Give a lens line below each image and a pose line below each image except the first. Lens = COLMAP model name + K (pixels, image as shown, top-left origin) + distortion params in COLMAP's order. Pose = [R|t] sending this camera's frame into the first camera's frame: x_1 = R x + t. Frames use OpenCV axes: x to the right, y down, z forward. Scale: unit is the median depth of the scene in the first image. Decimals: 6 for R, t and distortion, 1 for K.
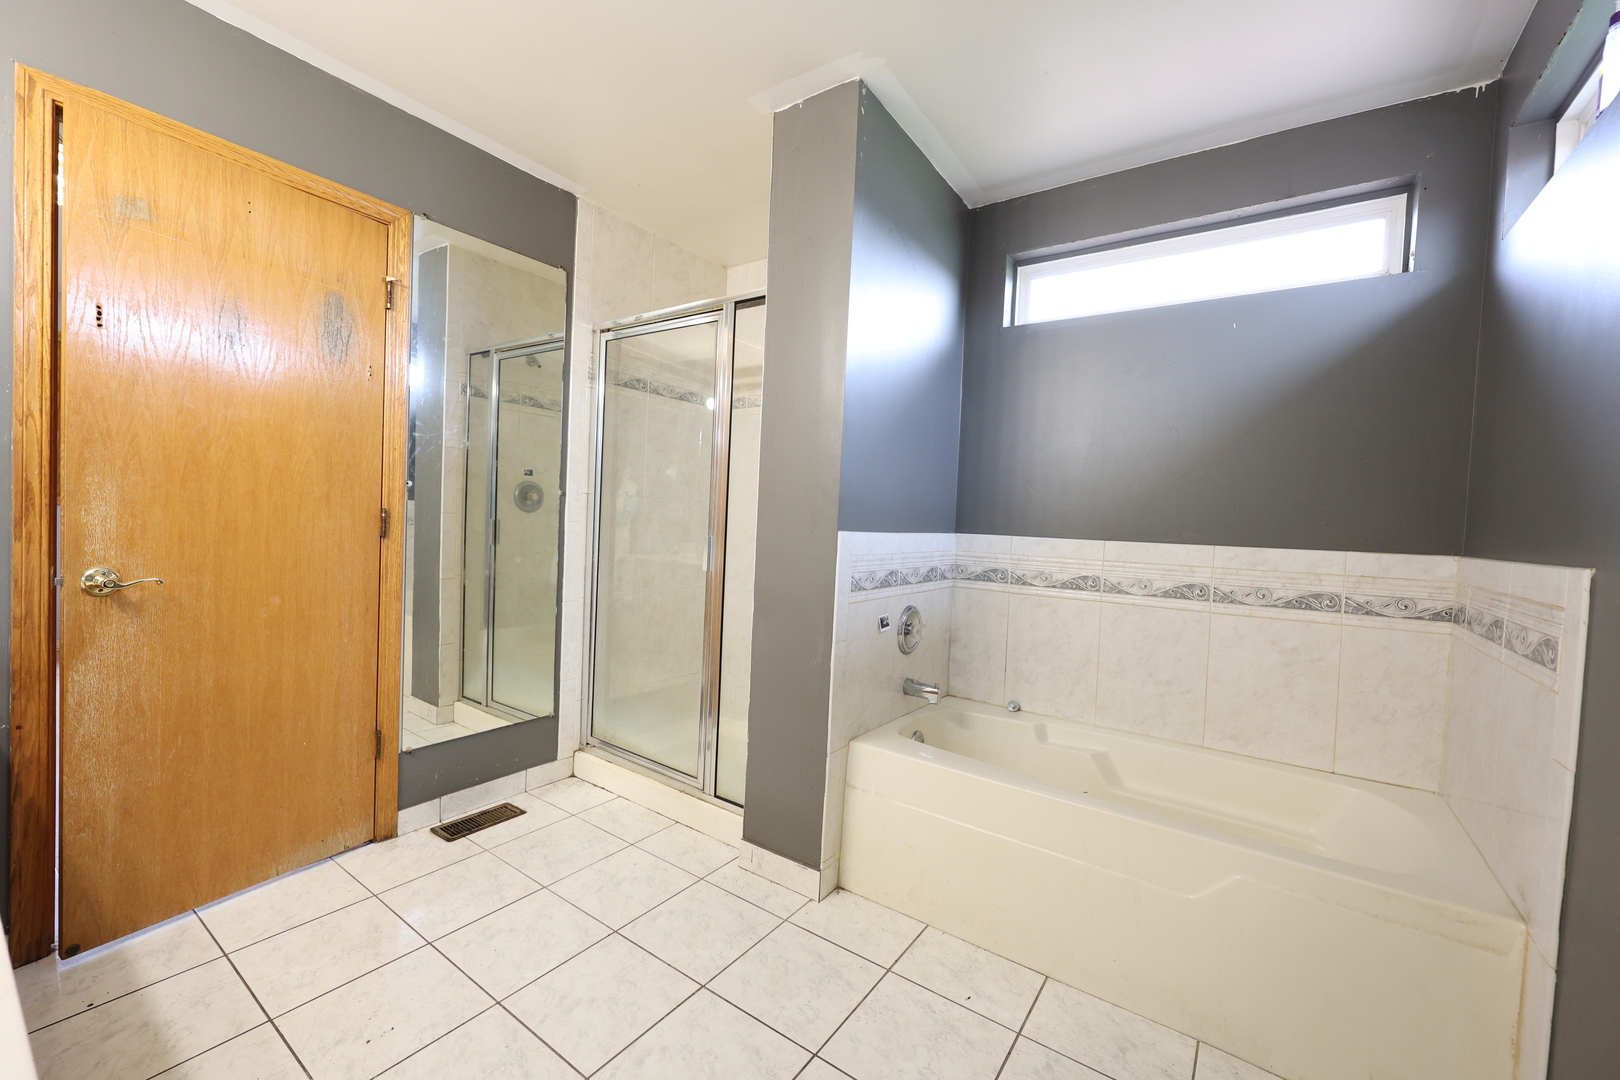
lens RADIAL K [[650.9, 0, 814.9], [0, 650.9, 538.3], [0, 0, 1]] dist [-0.000079, -0.000214]
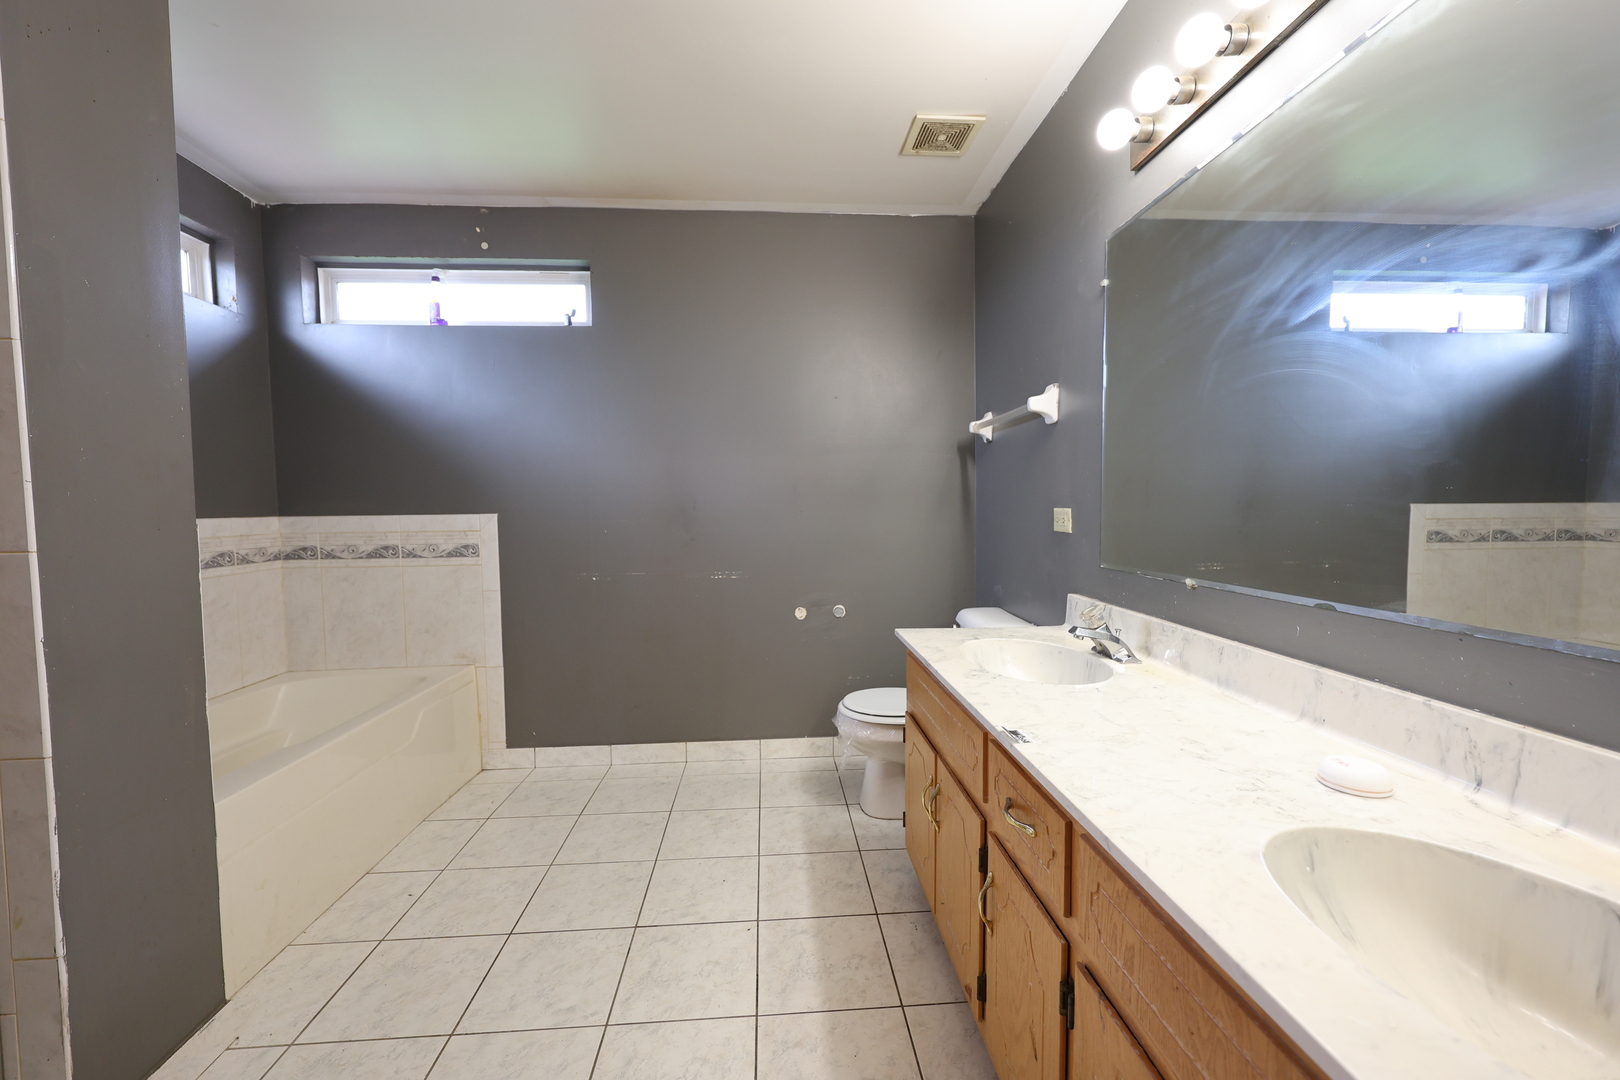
lens RADIAL K [[552.6, 0, 806.6], [0, 552.6, 527.3], [0, 0, 1]] dist [-0.000204, -0.000041]
pose [[0.779131, -0.073890, 0.622491, 0.680475], [0.058159, 0.997266, 0.045582, 0.039275], [-0.624157, 0.000689, 0.781299, -0.464591]]
